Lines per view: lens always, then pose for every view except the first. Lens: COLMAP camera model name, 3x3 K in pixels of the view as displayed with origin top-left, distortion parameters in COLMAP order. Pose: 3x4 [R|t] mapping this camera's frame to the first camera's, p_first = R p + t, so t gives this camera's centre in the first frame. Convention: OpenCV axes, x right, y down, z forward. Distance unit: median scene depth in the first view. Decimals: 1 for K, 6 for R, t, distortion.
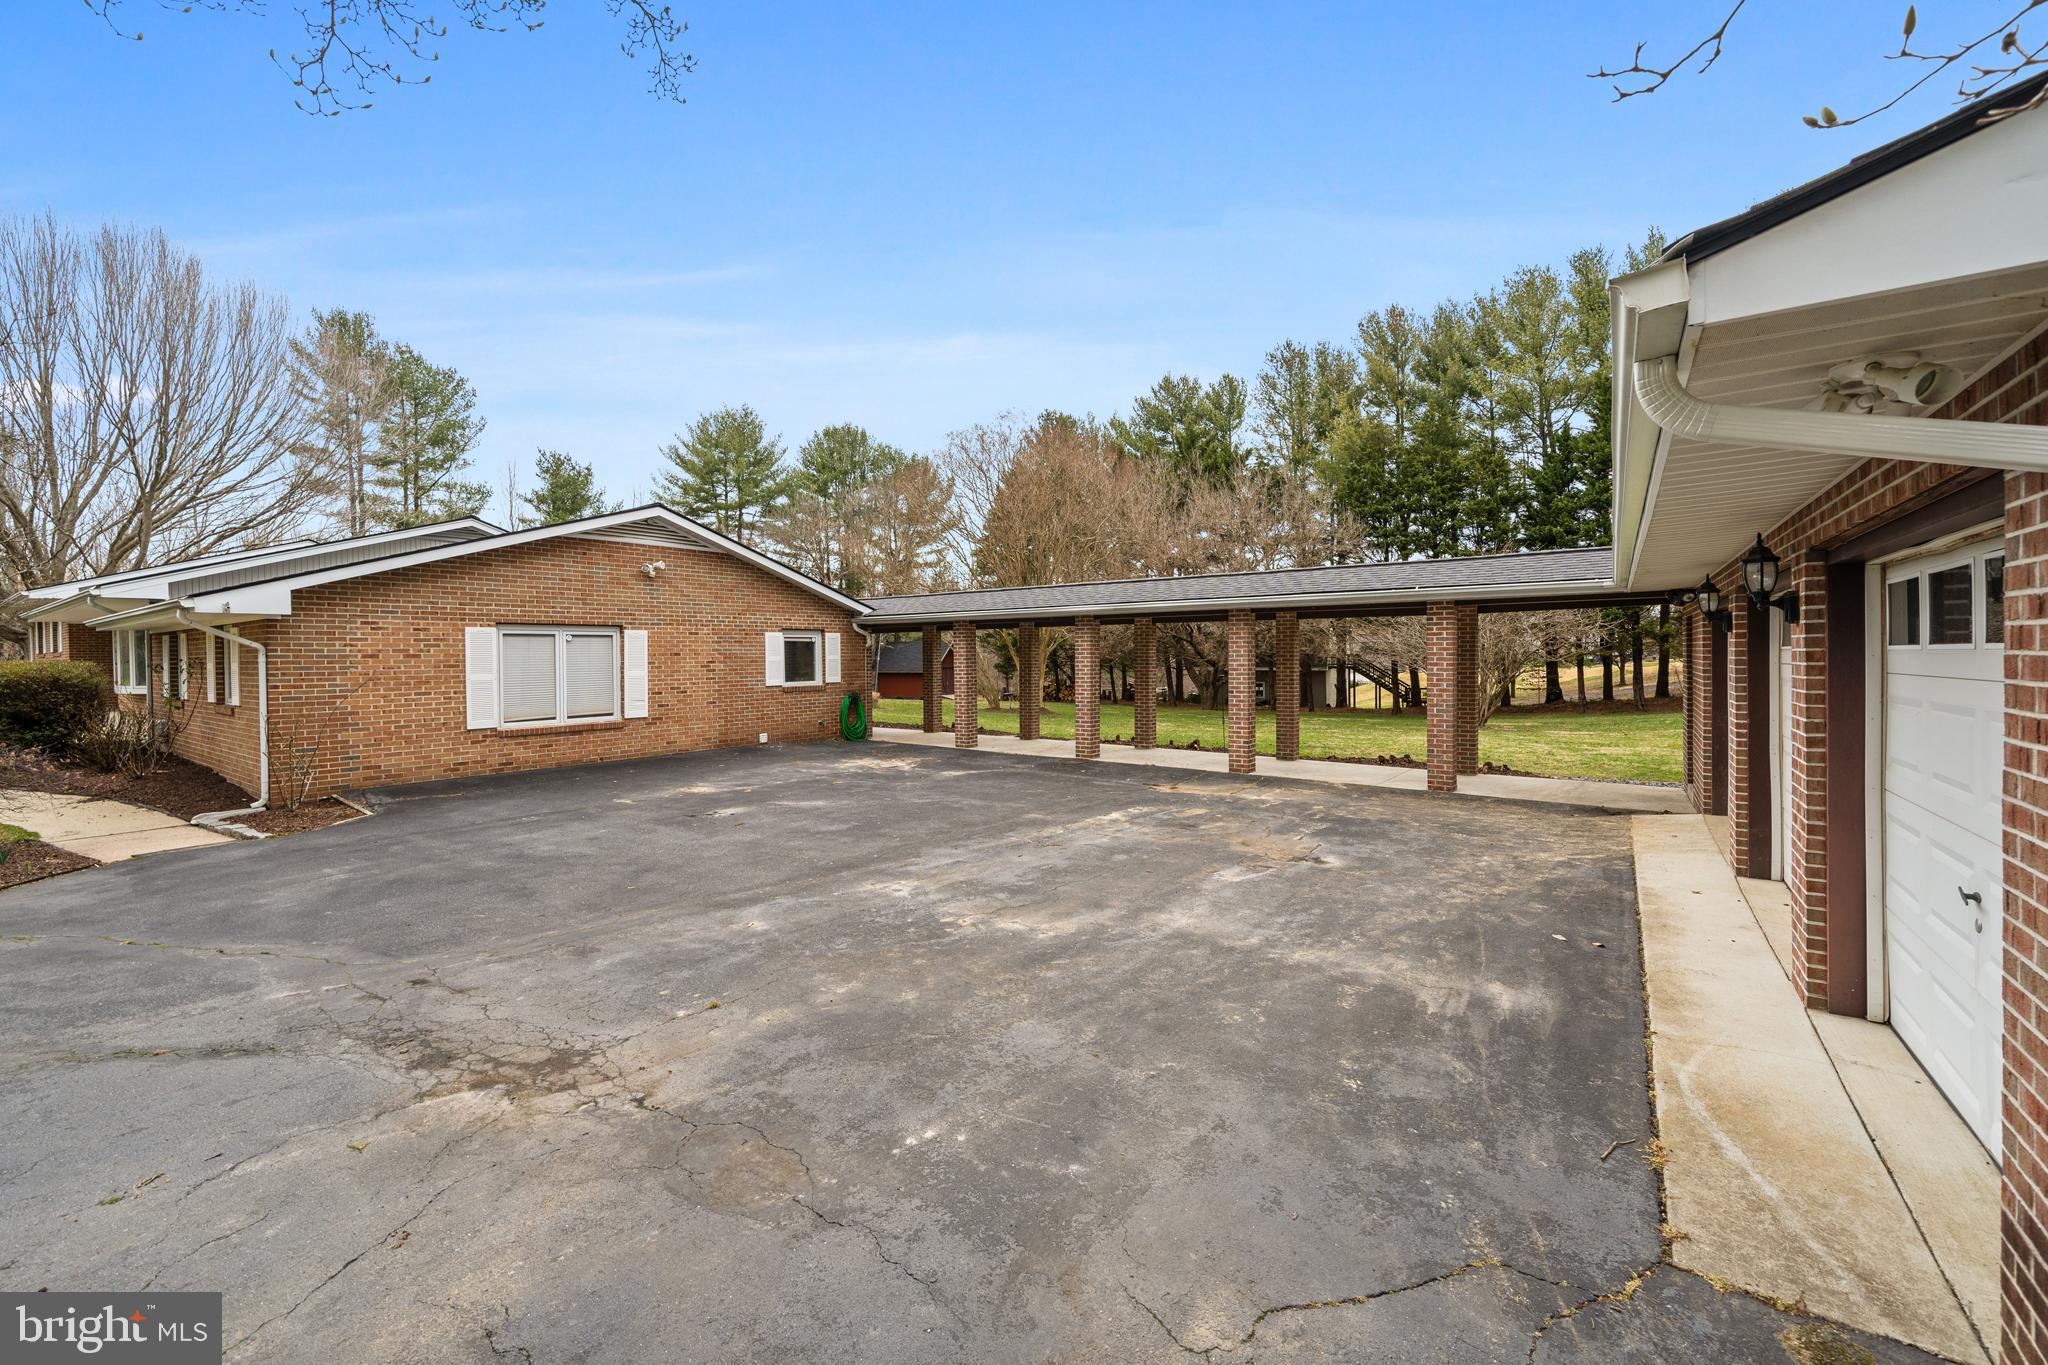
lens RADIAL K [[797.2, 0, 1024.2], [0, 797.2, 653.1], [0, 0, 1]] dist [0.000223, 0.000010]
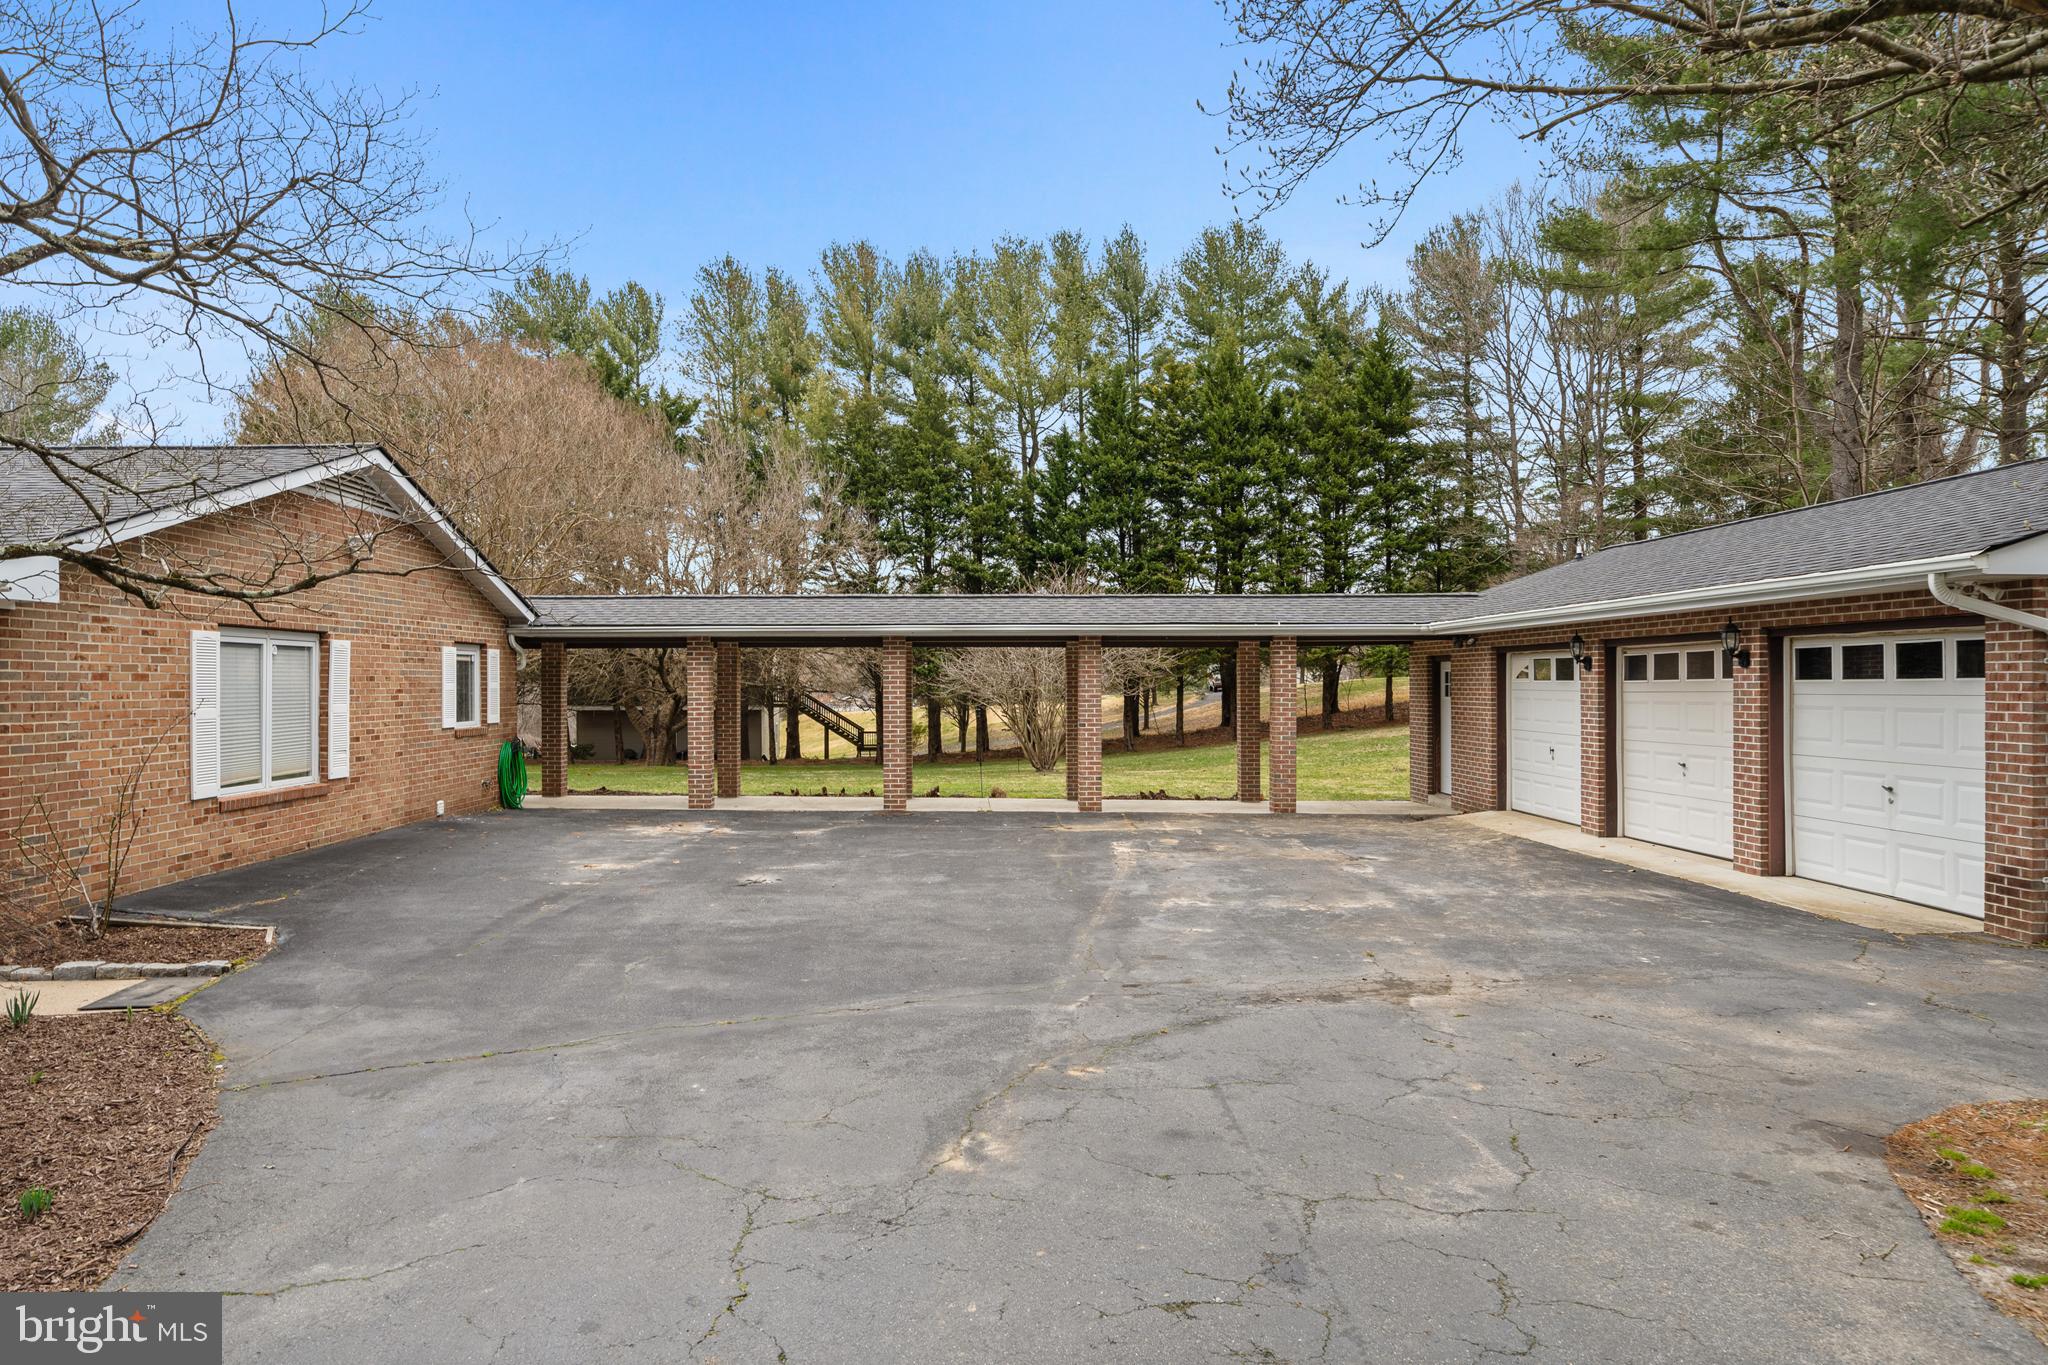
lens RADIAL K [[1144.7, 0, 1024.0], [0, 1144.7, 682.5], [0, 0, 1]] dist [-0.009375, -0.001115]
pose [[0.814561, 0.007813, 0.580025, -0.578715], [-0.006167, 0.999969, -0.004809, 0.006191], [-0.580045, 0.000340, 0.814584, -0.049924]]
